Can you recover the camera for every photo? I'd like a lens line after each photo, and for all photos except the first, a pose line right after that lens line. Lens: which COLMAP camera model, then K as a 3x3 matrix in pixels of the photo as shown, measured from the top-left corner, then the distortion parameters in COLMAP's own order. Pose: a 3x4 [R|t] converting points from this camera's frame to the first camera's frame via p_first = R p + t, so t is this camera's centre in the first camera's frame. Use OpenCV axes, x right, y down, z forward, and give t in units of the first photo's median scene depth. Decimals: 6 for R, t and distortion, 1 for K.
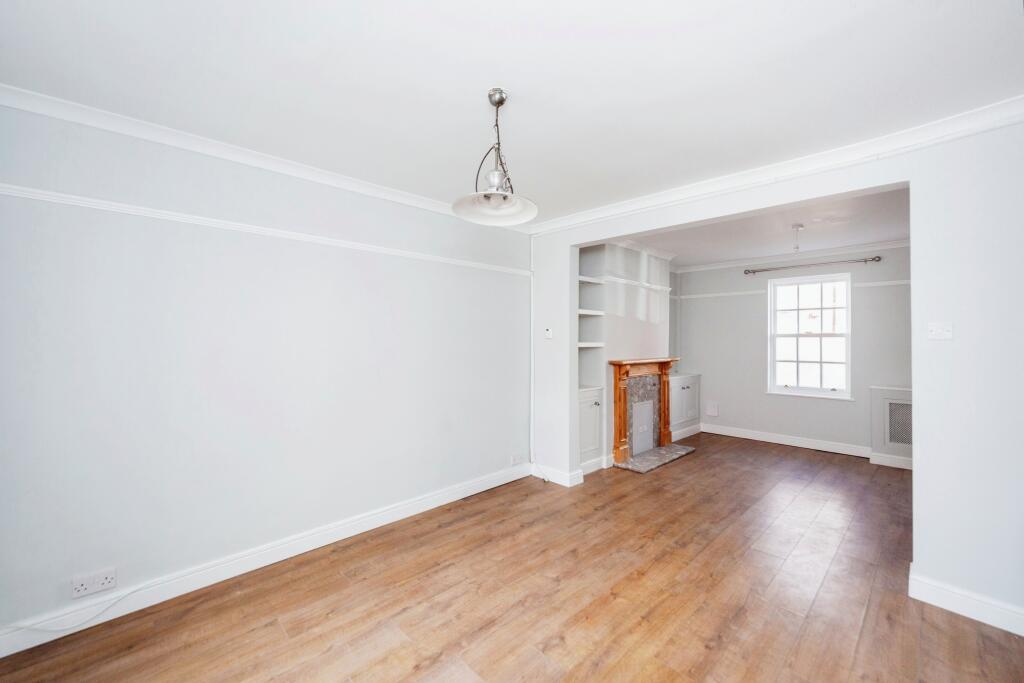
lens RADIAL K [[409.2, 0, 512.0], [0, 409.2, 341.5], [0, 0, 1]] dist [0.001287, -0.000076]
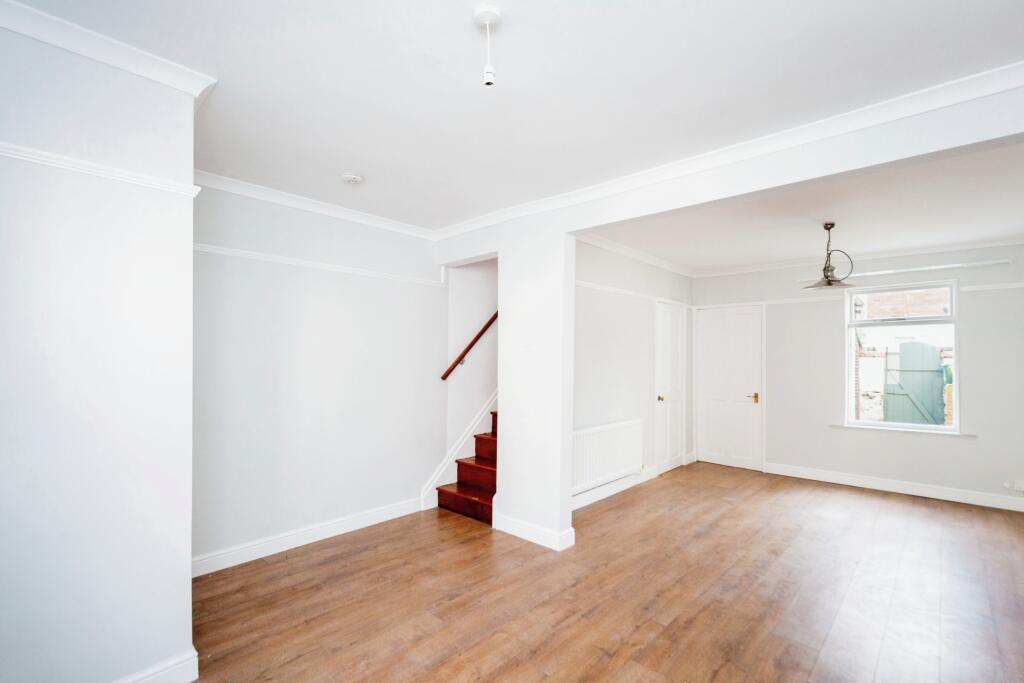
lens RADIAL K [[464.8, 0, 475.4], [0, 464.8, 355.3], [0, 0, 1]] dist [-0.015318, 0.000048]
pose [[-0.999961, -0.008540, 0.002440, 0.828088], [-0.008542, 0.999963, -0.000561, 0.004155], [-0.002435, -0.000582, -0.999997, 1.629572]]
